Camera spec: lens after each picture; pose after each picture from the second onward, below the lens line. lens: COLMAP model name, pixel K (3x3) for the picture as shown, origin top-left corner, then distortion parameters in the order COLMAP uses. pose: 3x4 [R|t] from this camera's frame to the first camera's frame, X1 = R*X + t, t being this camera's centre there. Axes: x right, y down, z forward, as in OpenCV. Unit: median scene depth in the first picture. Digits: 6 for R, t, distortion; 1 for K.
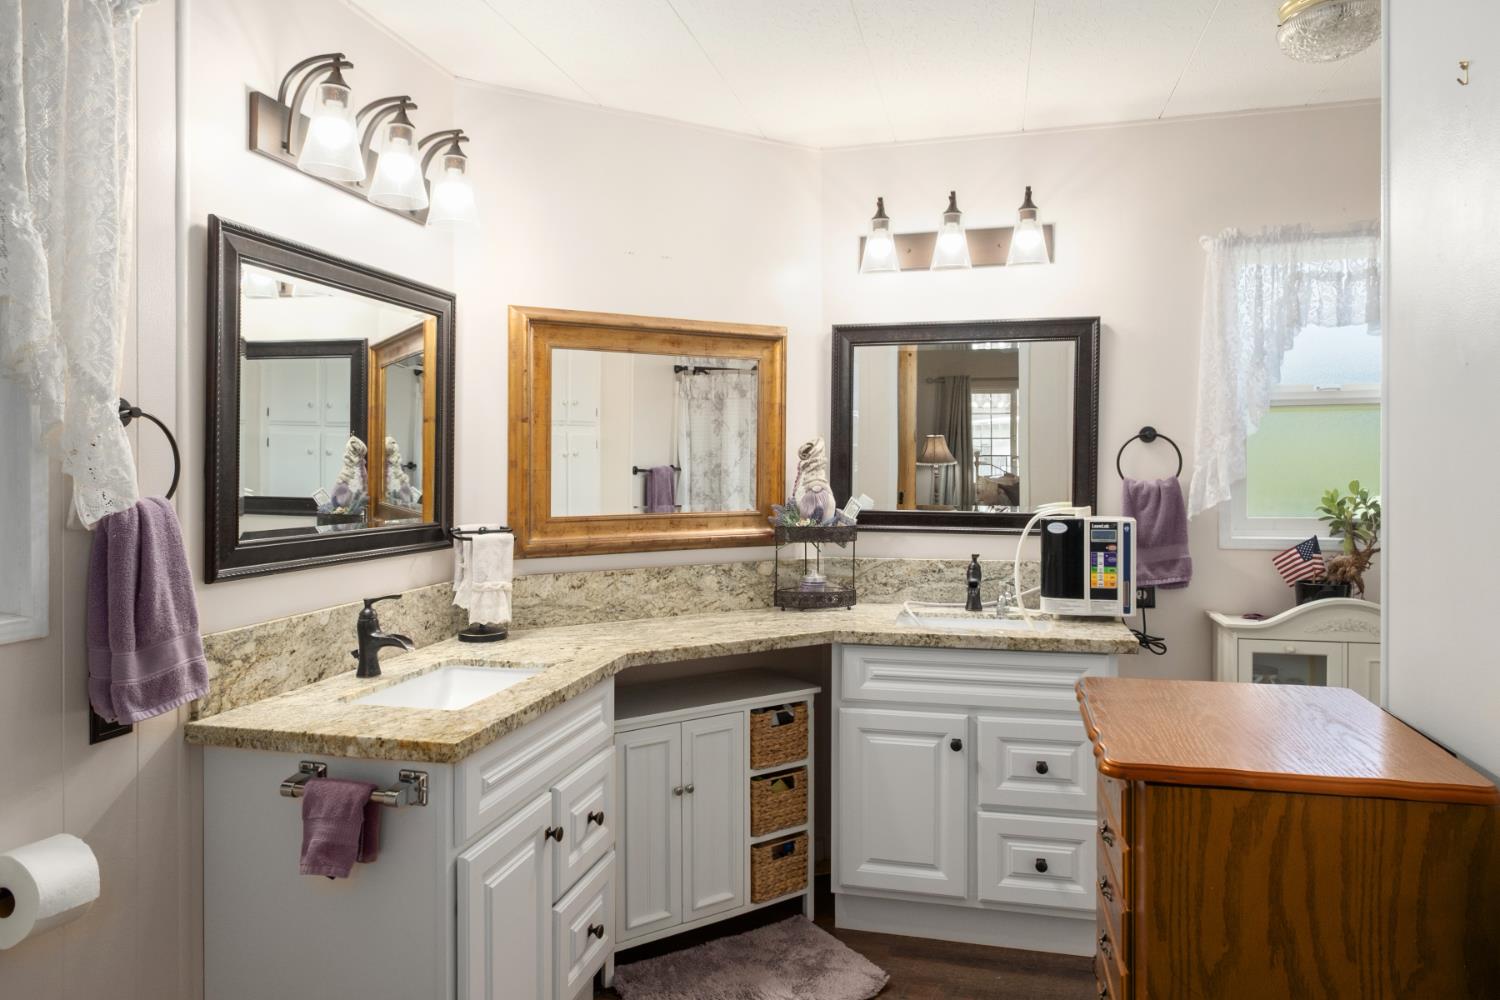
lens RADIAL K [[820.2, 0, 753.1], [0, 820.2, 489.6], [0, 0, 1]] dist [0.001008, 0.002226]
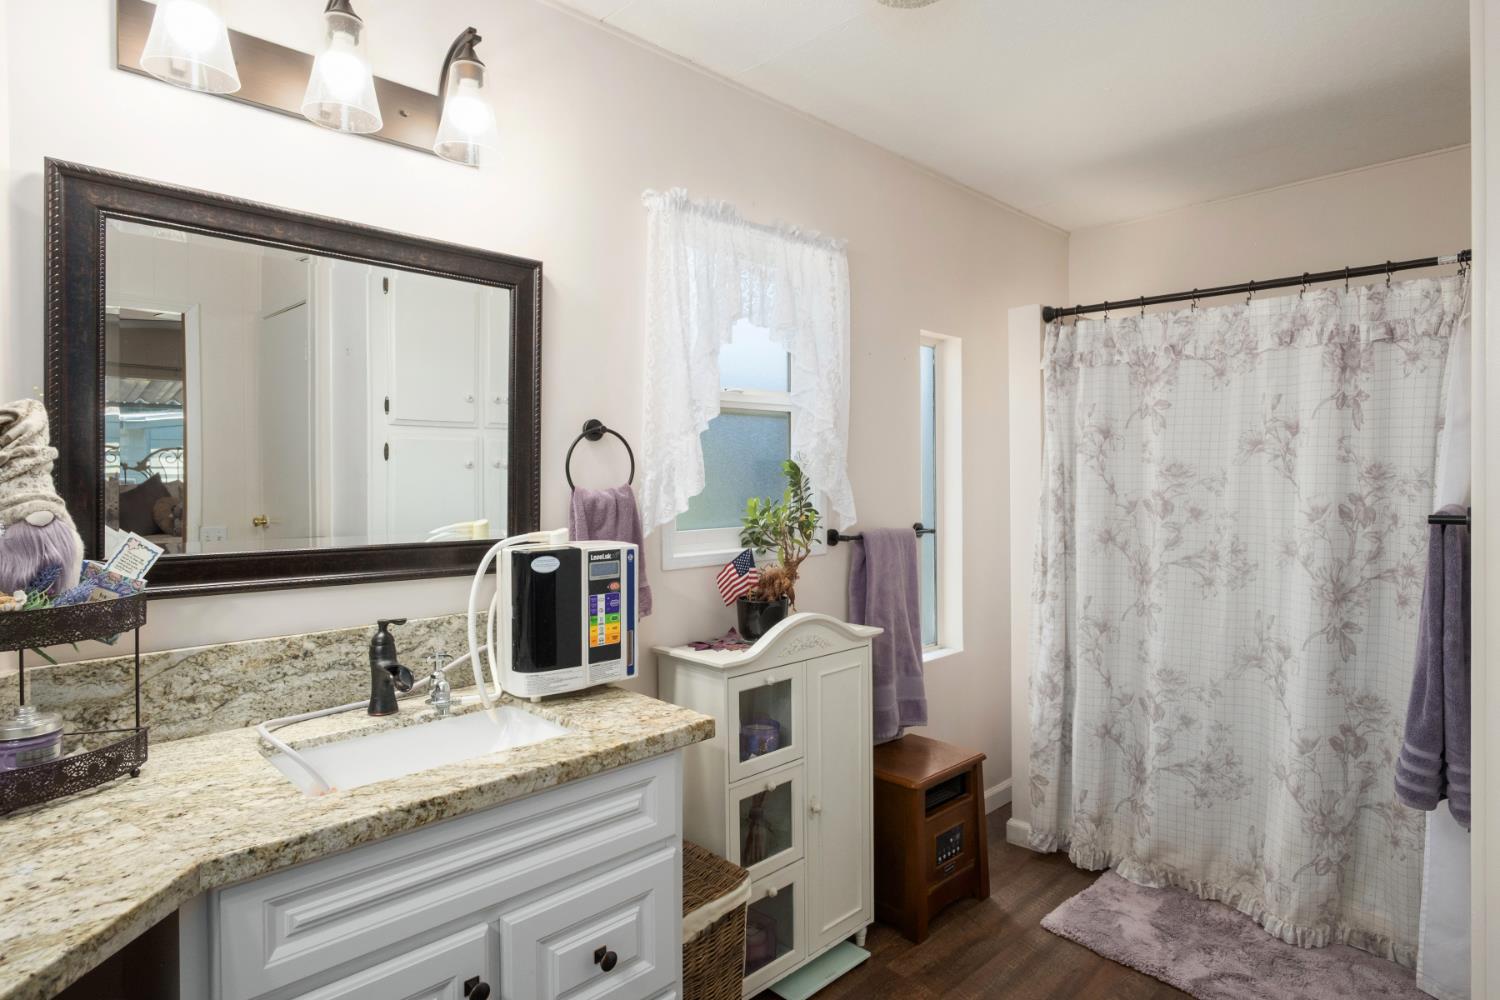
lens RADIAL K [[820.2, 0, 753.1], [0, 820.2, 489.6], [0, 0, 1]] dist [0.001008, 0.002226]
pose [[0.551445, -0.012335, 0.834120, -0.078770], [0.018824, 0.999820, 0.002340, -0.010744], [-0.833999, 0.014411, 0.551578, 0.465044]]
